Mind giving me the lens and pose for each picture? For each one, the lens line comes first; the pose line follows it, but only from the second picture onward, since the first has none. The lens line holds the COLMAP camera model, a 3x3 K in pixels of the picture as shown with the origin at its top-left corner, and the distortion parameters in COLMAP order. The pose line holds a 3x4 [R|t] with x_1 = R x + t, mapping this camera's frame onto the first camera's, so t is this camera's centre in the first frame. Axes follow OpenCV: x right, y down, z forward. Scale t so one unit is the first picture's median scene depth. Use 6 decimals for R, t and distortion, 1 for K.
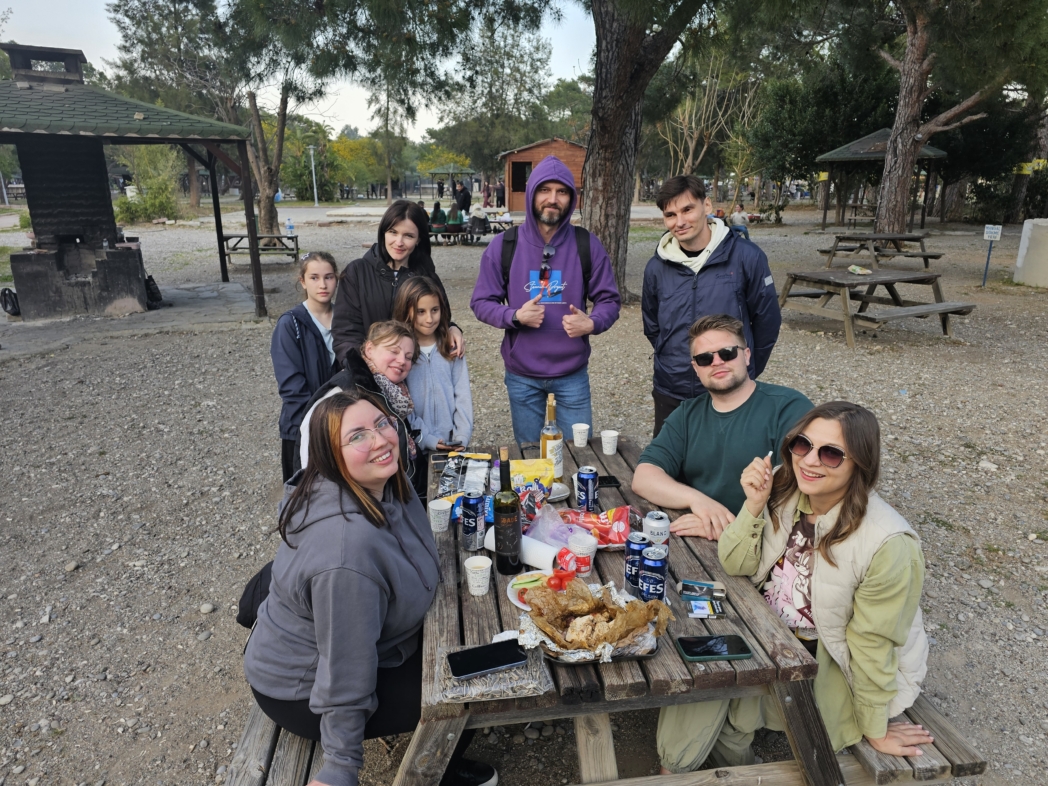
lens RADIAL K [[708.4, 0, 520.6], [0, 708.4, 395.3], [0, 0, 1]] dist [0.036633, -0.026243]
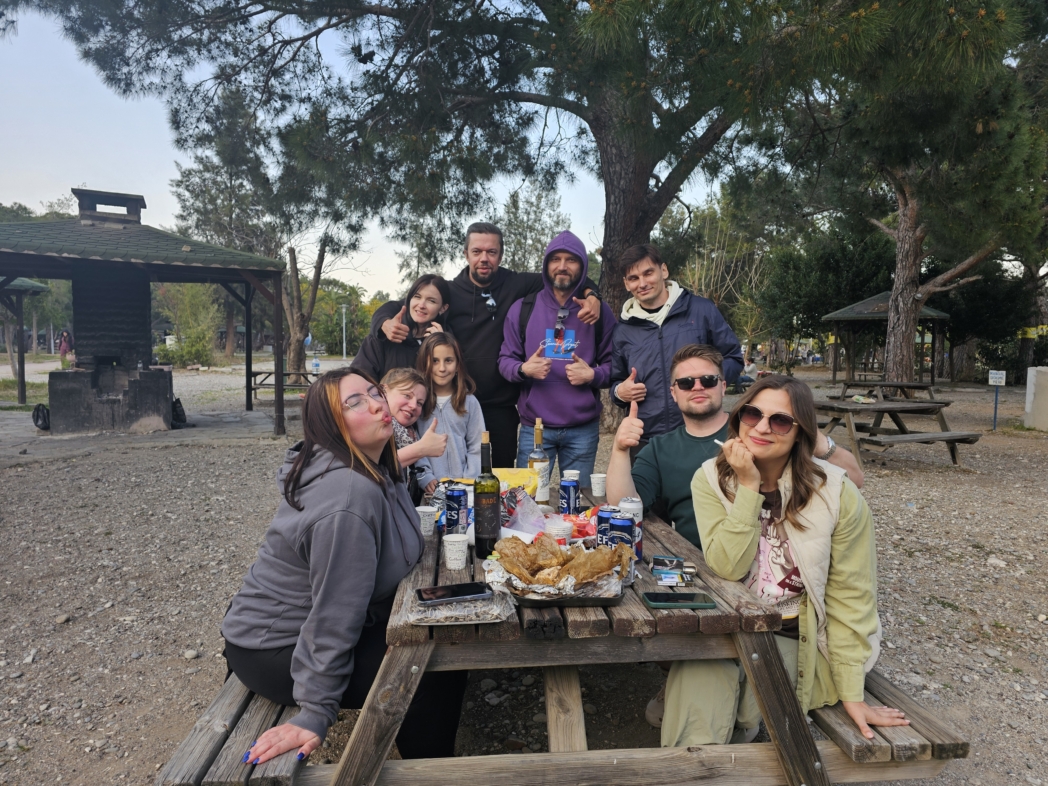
lens RADIAL K [[708.4, 0, 520.1], [0, 708.4, 395.2], [0, 0, 1]] dist [0.036633, -0.026243]
pose [[0.999450, 0.020058, -0.026425, 0.023044], [-0.025228, 0.976782, -0.212745, 0.101906], [0.021544, 0.213295, 0.976750, -0.020731]]
